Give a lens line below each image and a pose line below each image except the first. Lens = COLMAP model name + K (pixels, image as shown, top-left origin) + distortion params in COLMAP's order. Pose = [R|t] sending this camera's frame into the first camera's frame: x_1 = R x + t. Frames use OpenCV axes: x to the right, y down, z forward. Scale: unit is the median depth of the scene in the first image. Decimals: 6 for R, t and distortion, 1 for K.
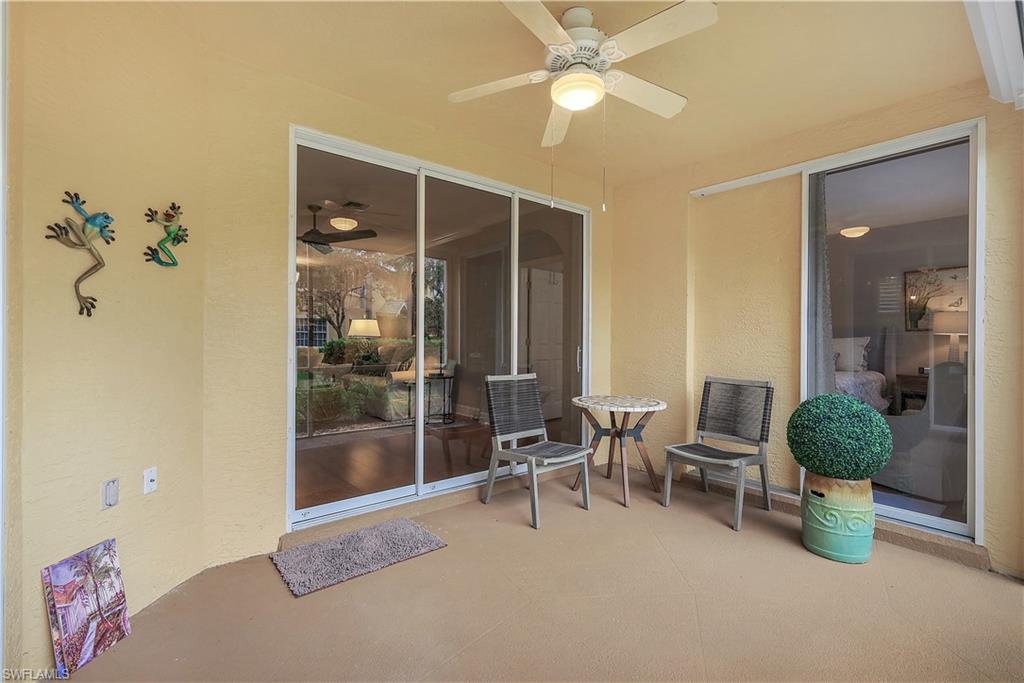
lens RADIAL K [[446.4, 0, 514.3], [0, 446.4, 342.4], [0, 0, 1]] dist [0.007376, 0.000131]
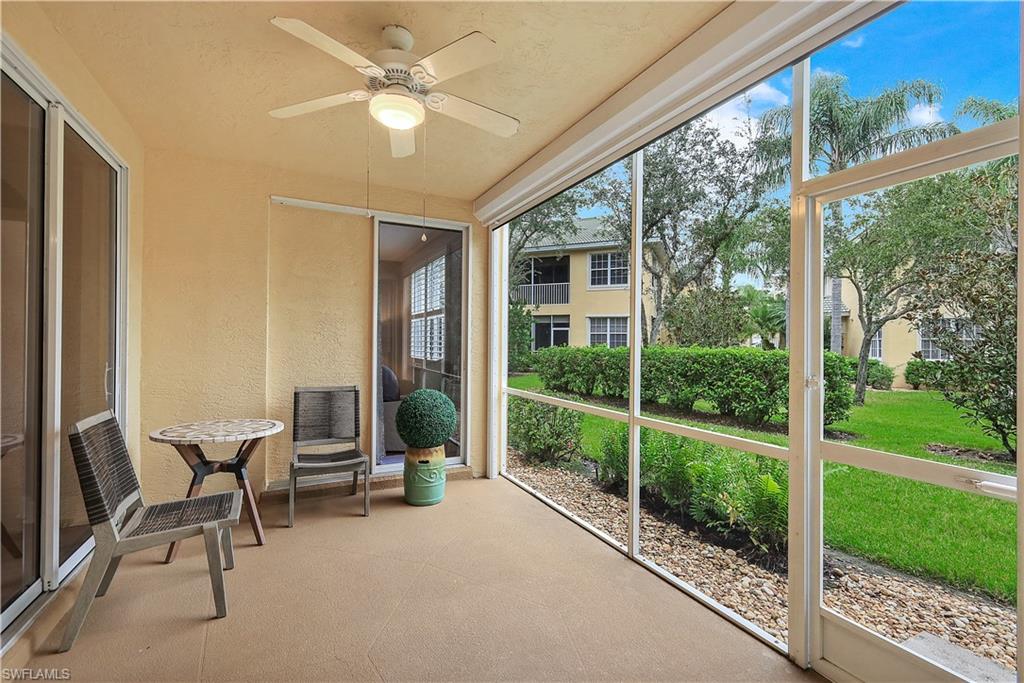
lens RADIAL K [[446.4, 0, 515.4], [0, 446.4, 341.0], [0, 0, 1]] dist [0.007376, 0.000131]
pose [[0.237337, 0.003161, 0.971422, -0.477951], [0.001074, 0.999993, -0.003516, -0.026003], [-0.971427, 0.001878, 0.237332, 0.310865]]
